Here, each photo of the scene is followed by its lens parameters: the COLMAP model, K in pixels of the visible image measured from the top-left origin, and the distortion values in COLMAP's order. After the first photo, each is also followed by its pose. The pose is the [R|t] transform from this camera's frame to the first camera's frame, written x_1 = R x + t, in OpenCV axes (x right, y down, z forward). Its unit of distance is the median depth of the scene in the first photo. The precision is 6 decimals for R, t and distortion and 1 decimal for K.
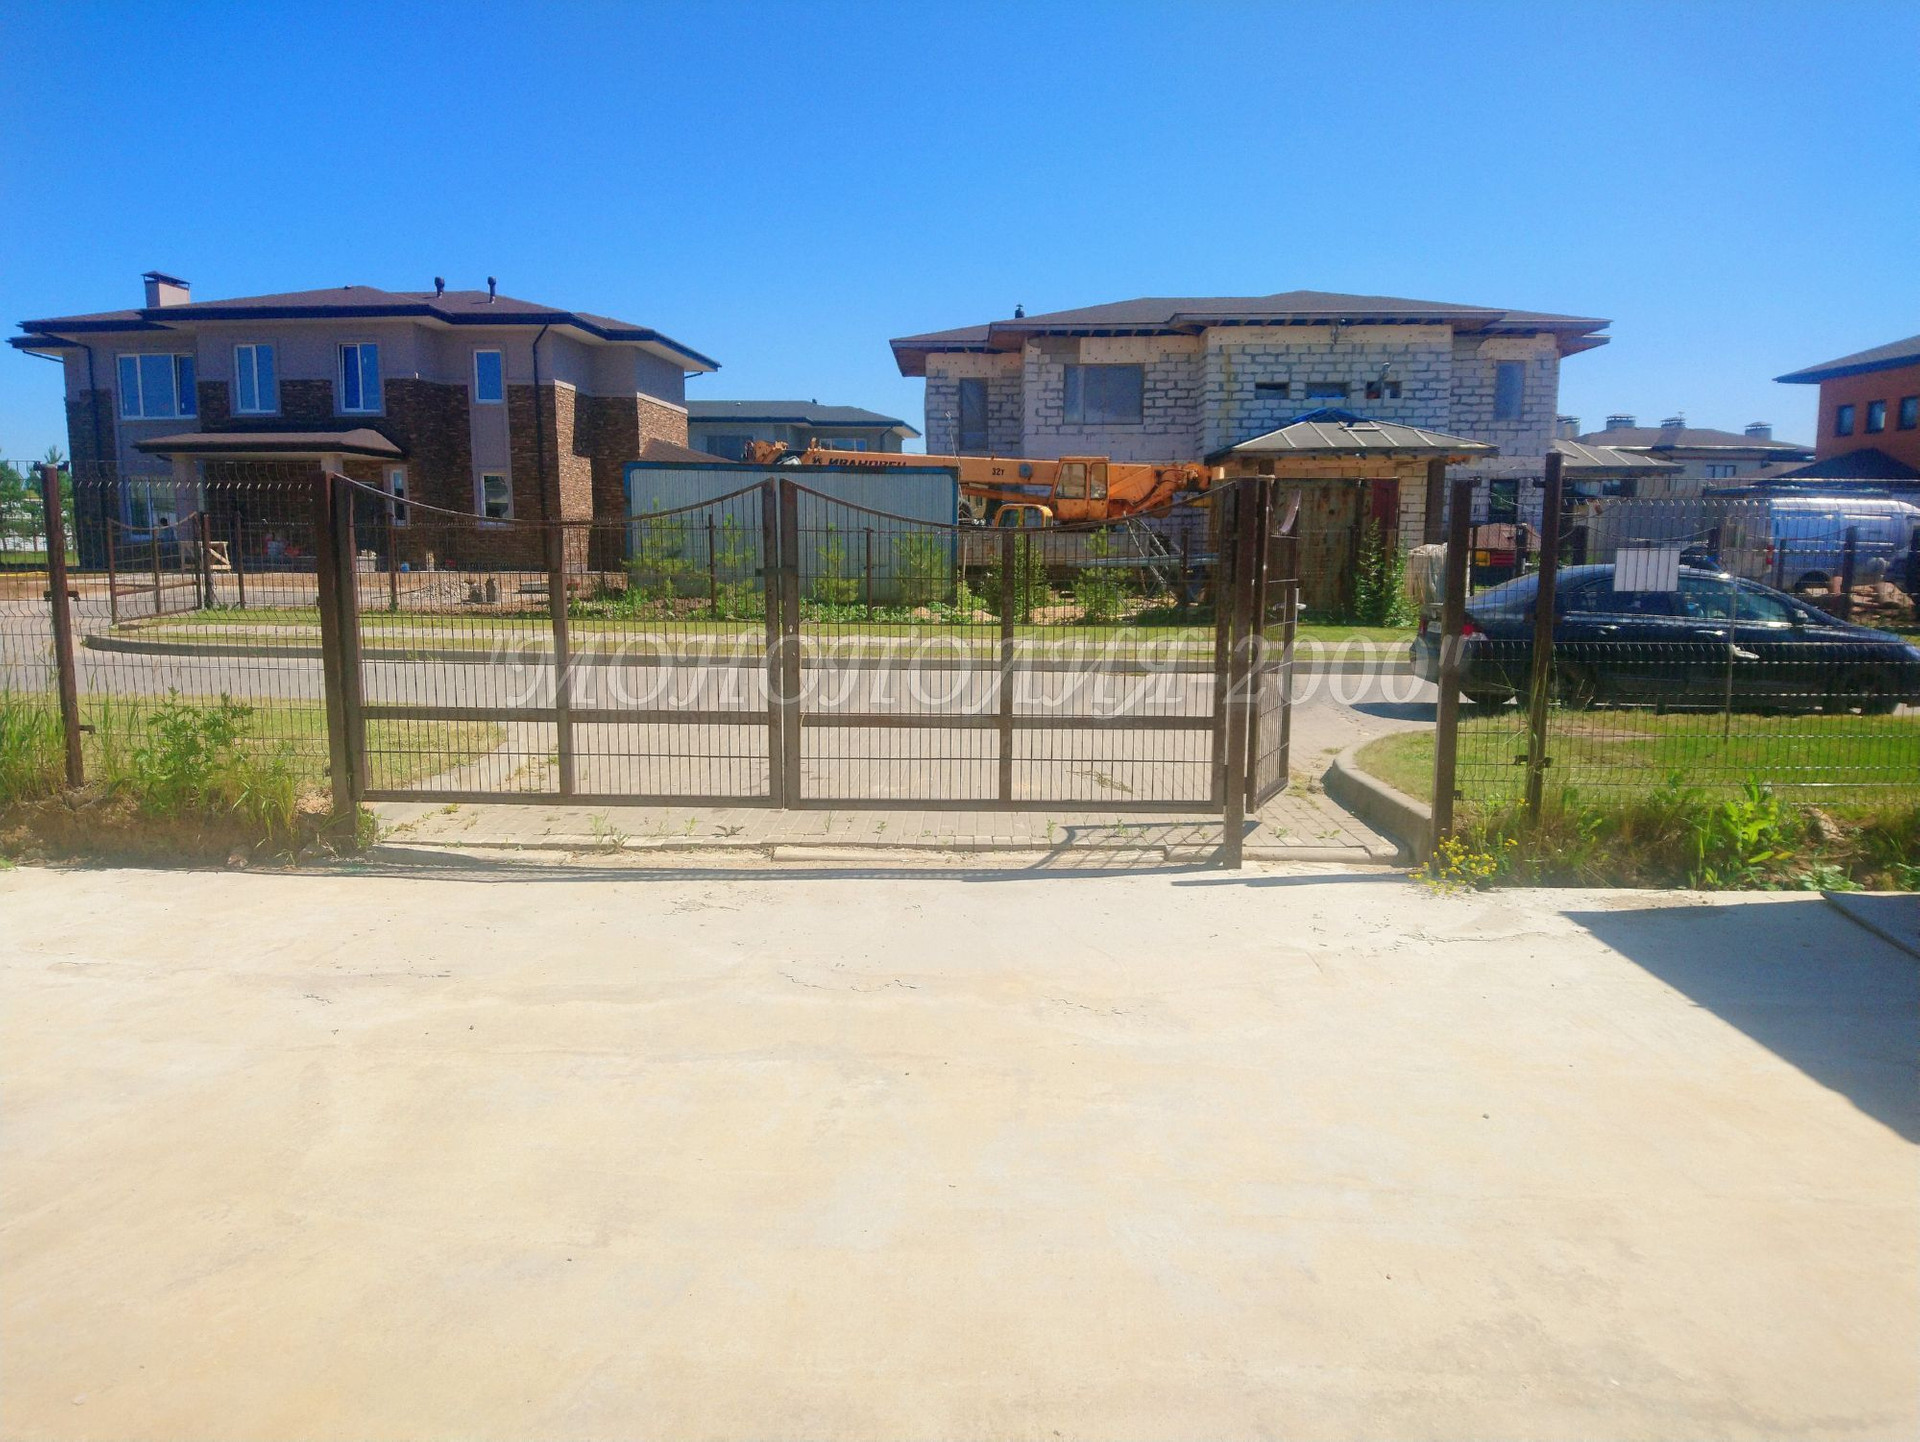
lens RADIAL K [[1317.1, 0, 960.0], [0, 1317.1, 721.0], [0, 0, 1]] dist [0.105864, -0.121659]
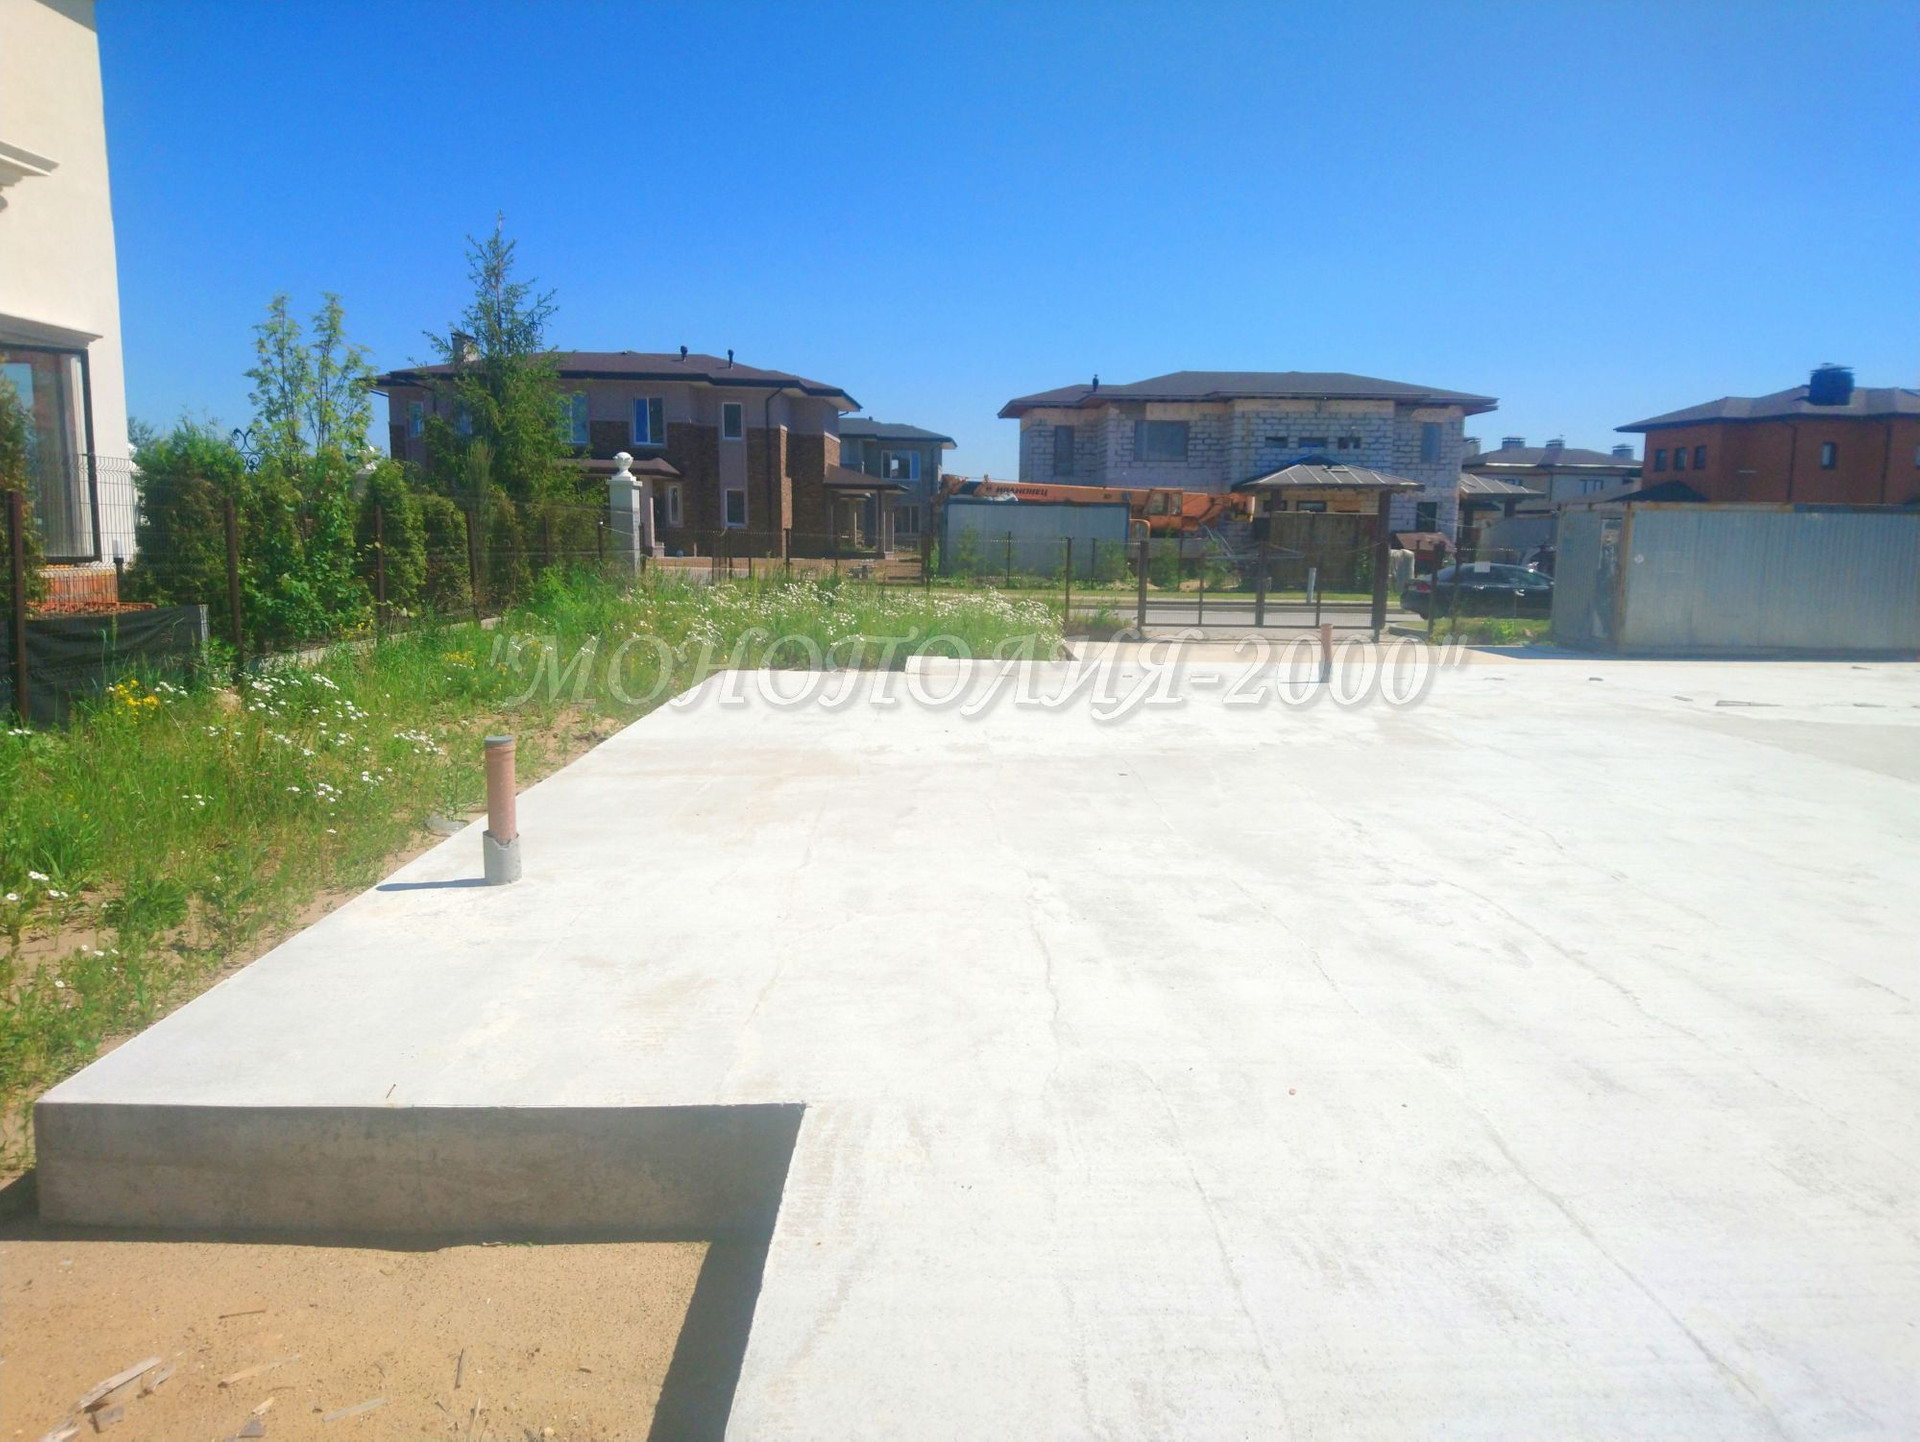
lens RADIAL K [[1250.0, 0, 960.0], [0, 1250.0, 721.0], [0, 0, 1]] dist [0.193689, -0.335984]
pose [[0.998864, 0.006233, 0.047248, -0.190639], [-0.007017, 0.999840, 0.016431, 0.046703], [-0.047138, -0.016744, 0.998748, -0.429693]]
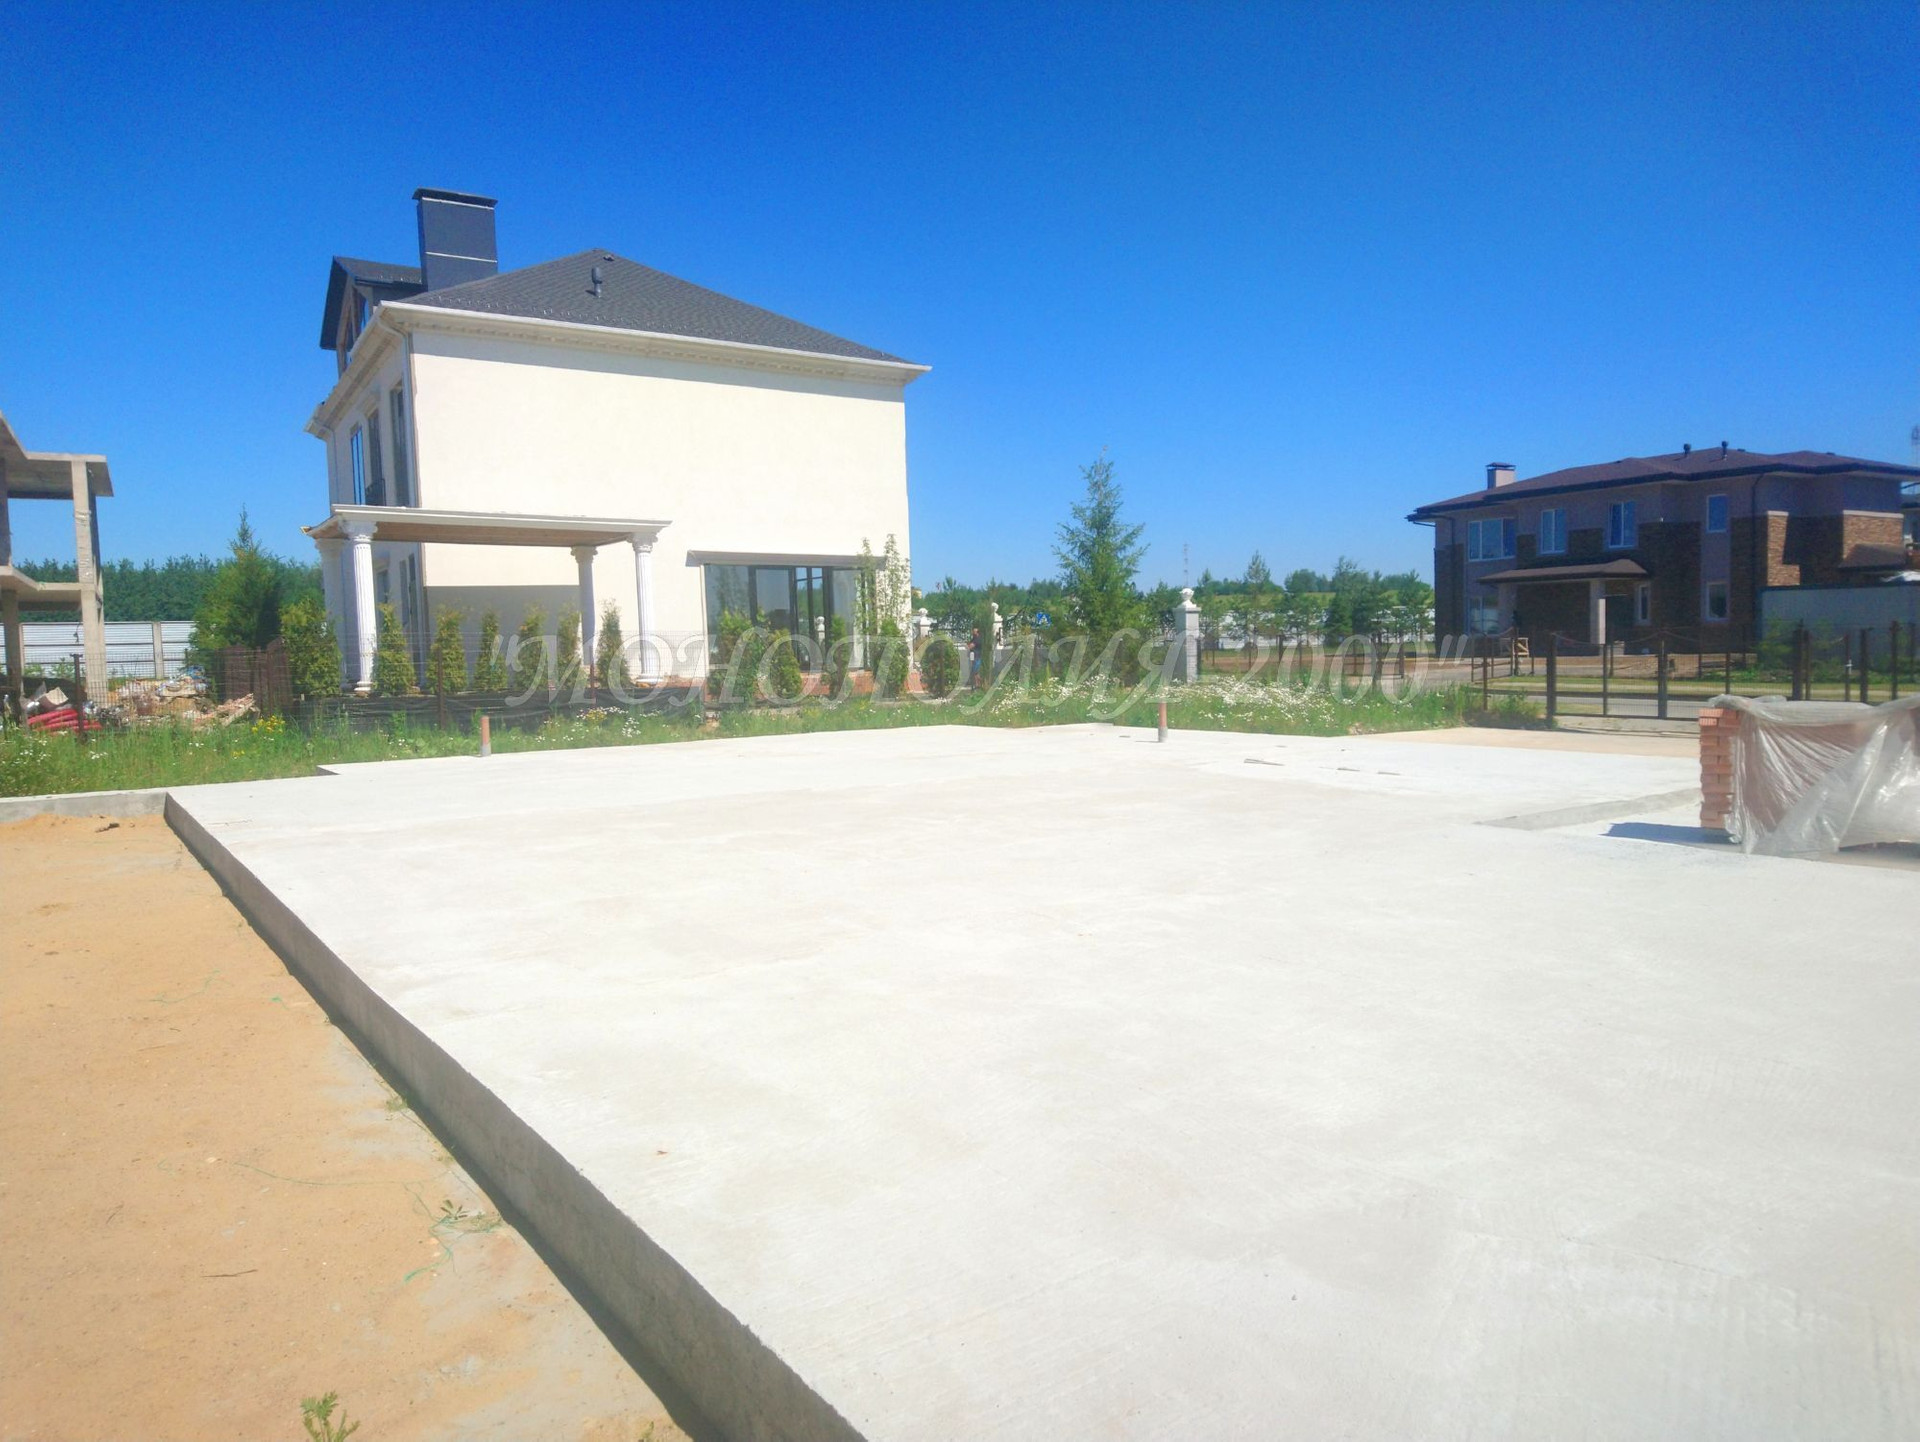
lens RADIAL K [[1252.4, 0, 902.9], [0, 1252.4, 730.4], [0, 0, 1]] dist [-0.002416, -0.040390]
pose [[0.574095, 0.034267, -0.818072, 0.241719], [-0.076939, 0.996961, -0.012233, 0.049629], [0.815166, 0.069965, 0.574986, -0.441874]]
